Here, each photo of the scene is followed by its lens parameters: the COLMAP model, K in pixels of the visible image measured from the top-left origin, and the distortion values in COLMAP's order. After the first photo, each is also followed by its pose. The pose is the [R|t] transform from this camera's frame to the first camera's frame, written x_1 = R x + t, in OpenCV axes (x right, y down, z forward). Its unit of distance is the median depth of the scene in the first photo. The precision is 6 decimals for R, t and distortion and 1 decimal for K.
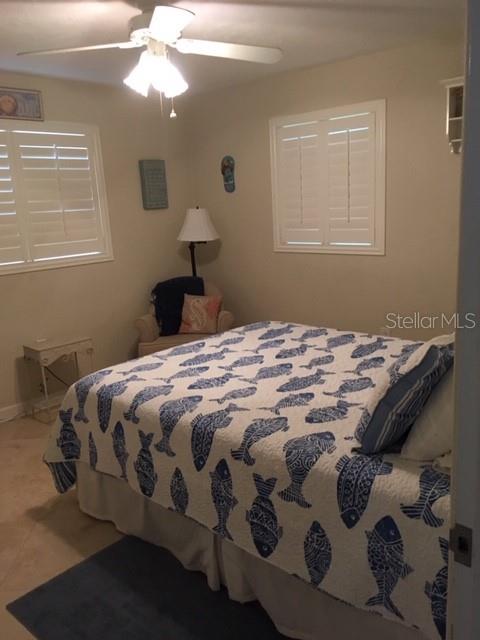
lens RADIAL K [[544.7, 0, 242.7], [0, 544.7, 322.1], [0, 0, 1]] dist [0.038084, 0.000309]
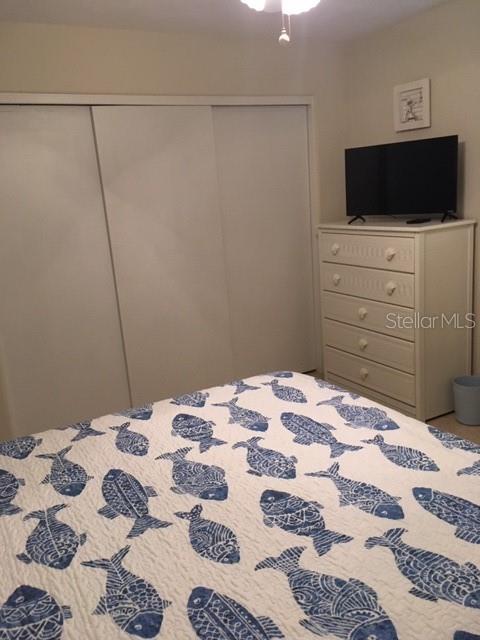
lens RADIAL K [[544.7, 0, 239.9], [0, 544.7, 319.8], [0, 0, 1]] dist [0.038084, 0.000309]
pose [[-0.313674, 0.299303, -0.901125, 0.504193], [-0.109955, 0.931188, 0.347562, -0.271247], [0.943143, 0.208104, -0.259180, 1.095951]]
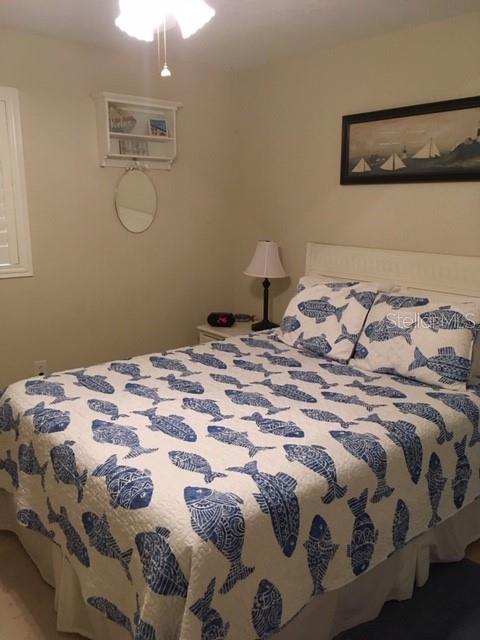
lens RADIAL K [[544.7, 0, 242.7], [0, 544.7, 318.6], [0, 0, 1]] dist [0.038084, 0.000309]
pose [[0.126819, -0.159970, 0.978942, -0.752110], [0.198136, 0.971106, 0.133021, -0.148945], [-0.971936, 0.177094, 0.154850, 0.798682]]
